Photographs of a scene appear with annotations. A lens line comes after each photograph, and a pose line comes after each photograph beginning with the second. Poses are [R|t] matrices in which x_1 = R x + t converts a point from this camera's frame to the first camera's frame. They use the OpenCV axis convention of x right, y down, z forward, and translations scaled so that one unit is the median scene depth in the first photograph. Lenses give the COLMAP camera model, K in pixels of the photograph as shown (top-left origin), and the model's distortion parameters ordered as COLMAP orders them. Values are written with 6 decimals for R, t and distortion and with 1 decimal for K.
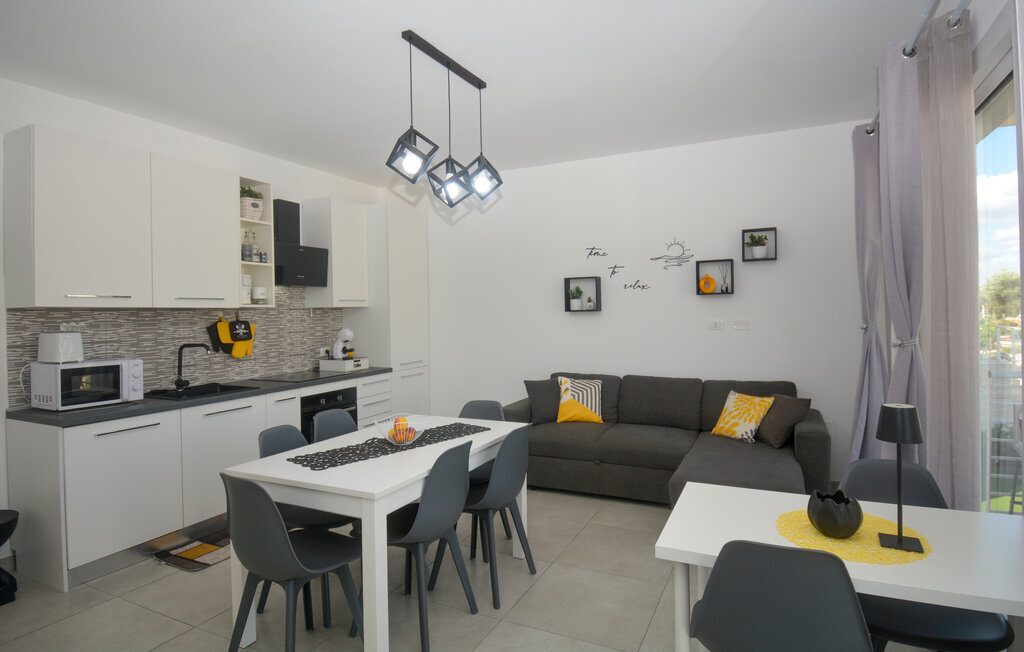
lens RADIAL K [[540.0, 0, 524.6], [0, 540.0, 313.4], [0, 0, 1]] dist [0.002442, 0.000070]
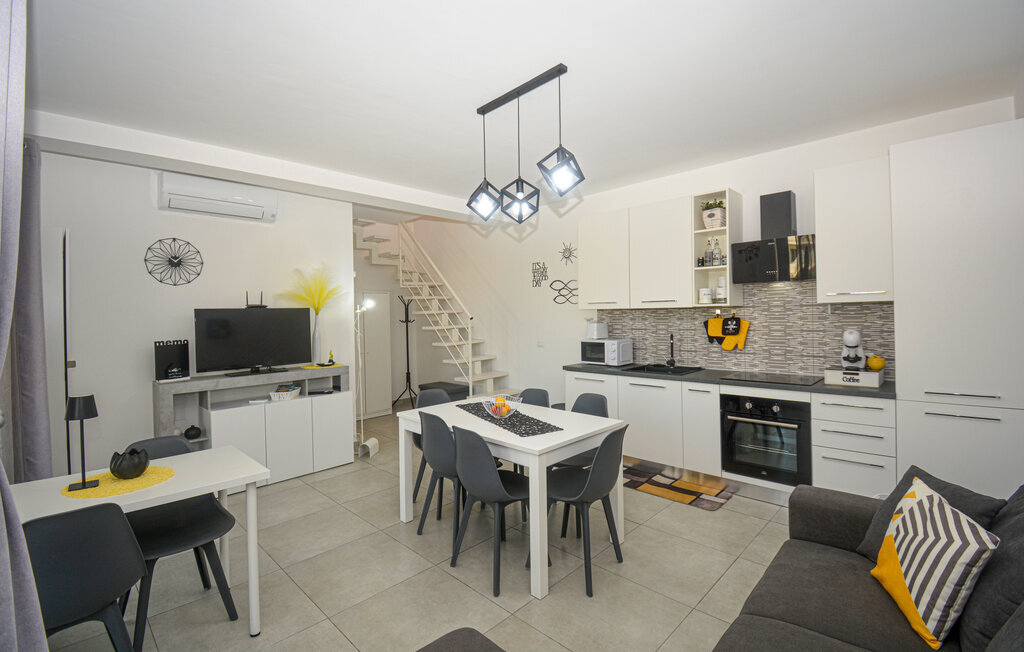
lens RADIAL K [[470.2, 0, 527.6], [0, 470.2, 313.7], [0, 0, 1]] dist [0.002505, -0.000936]
pose [[-0.323561, 0.019802, -0.946000, 0.548810], [0.018830, 0.999718, 0.014486, -0.016745], [0.946020, -0.013126, -0.323842, 0.942602]]
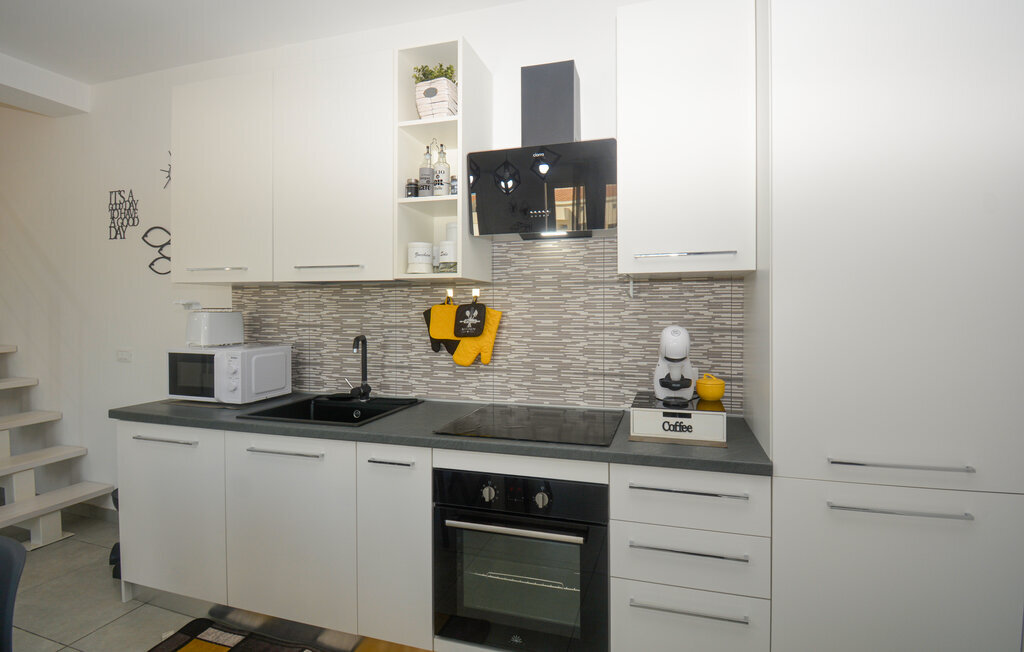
lens RADIAL K [[470.2, 0, 542.4], [0, 470.2, 314.7], [0, 0, 1]] dist [0.002505, -0.000936]
pose [[0.147749, 0.025743, -0.988690, -0.003562], [-0.005808, 0.999667, 0.025161, 0.013065], [0.989008, 0.002025, 0.147849, 1.030271]]
